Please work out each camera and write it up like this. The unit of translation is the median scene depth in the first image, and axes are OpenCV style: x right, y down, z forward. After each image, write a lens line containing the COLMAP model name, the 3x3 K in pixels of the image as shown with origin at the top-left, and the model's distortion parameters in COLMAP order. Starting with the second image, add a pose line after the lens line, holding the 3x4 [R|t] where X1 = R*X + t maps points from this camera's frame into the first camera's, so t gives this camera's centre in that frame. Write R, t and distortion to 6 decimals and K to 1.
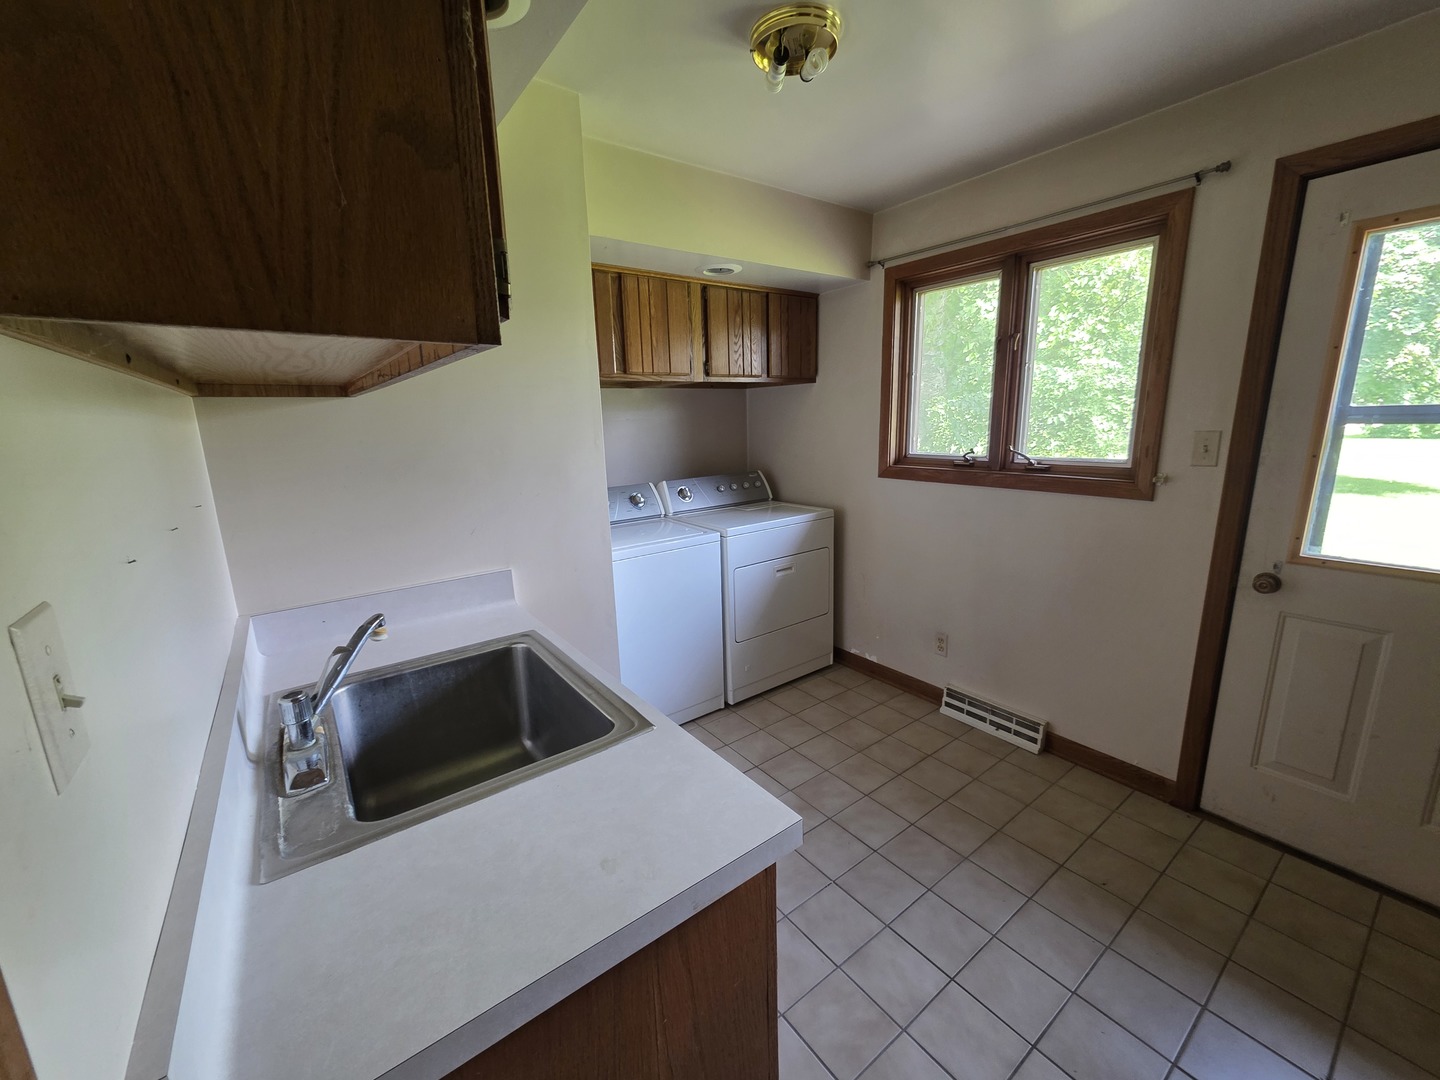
lens RADIAL K [[575.4, 0, 717.7], [0, 575.4, 538.3], [0, 0, 1]] dist [0.008027, -0.000266]
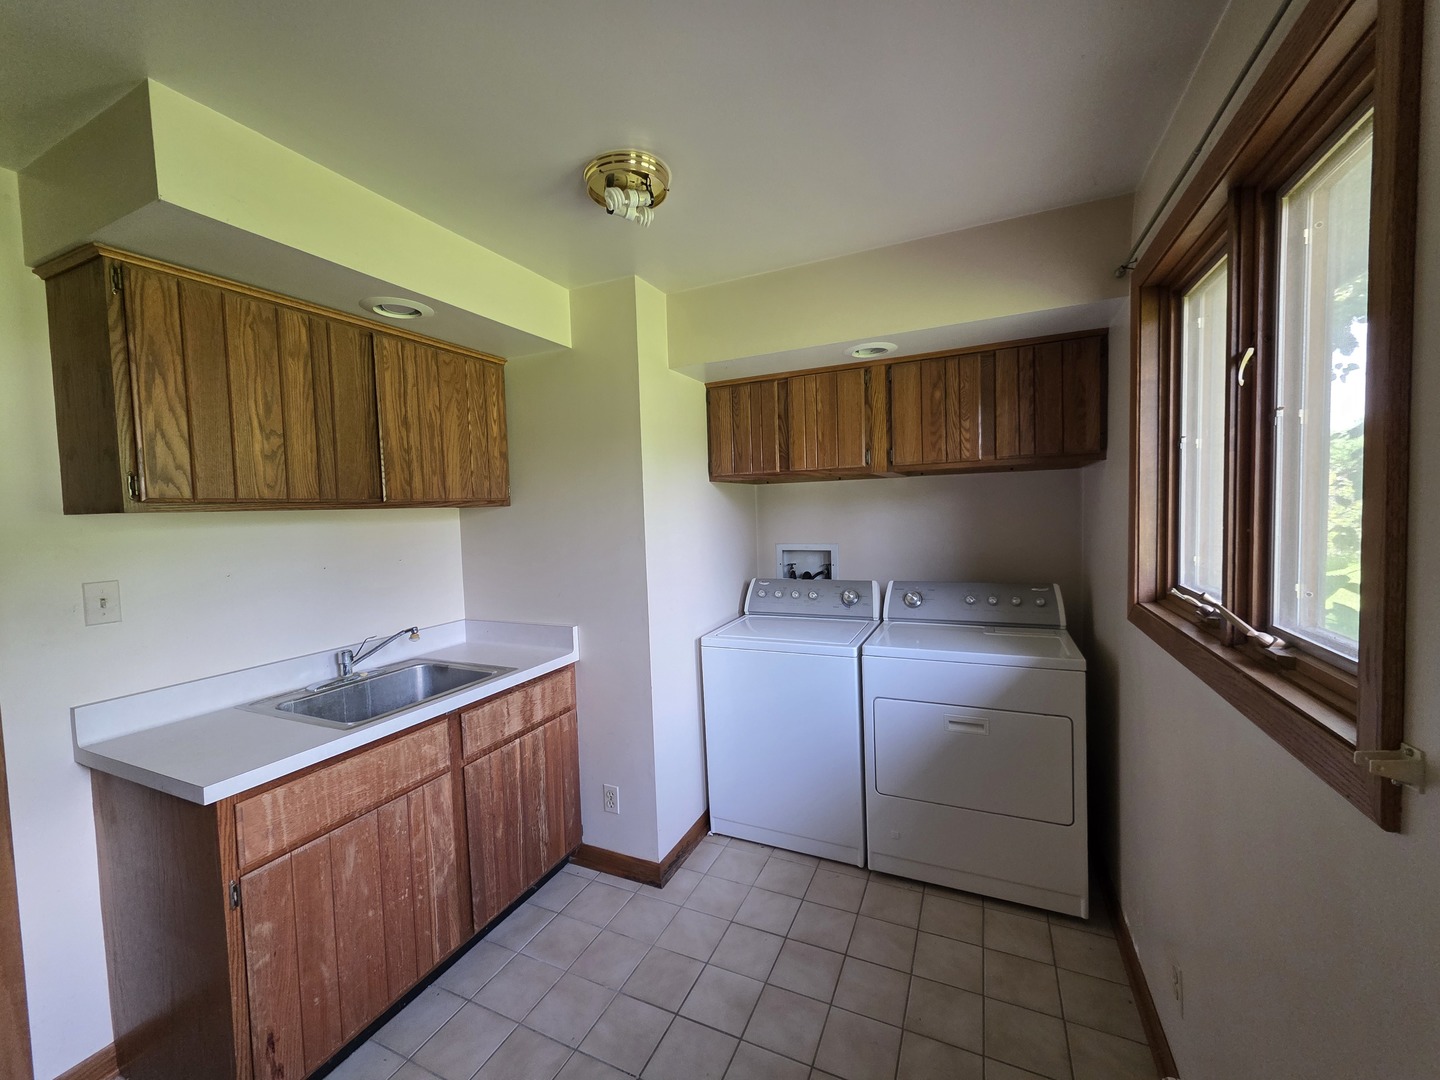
lens RADIAL K [[575.4, 0, 717.7], [0, 575.4, 538.3], [0, 0, 1]] dist [0.008027, -0.000266]
pose [[0.476895, 0.058608, -0.877004, 0.610324], [-0.165323, 0.985947, -0.024011, -0.109264], [0.863273, 0.156440, 0.479882, 0.375249]]
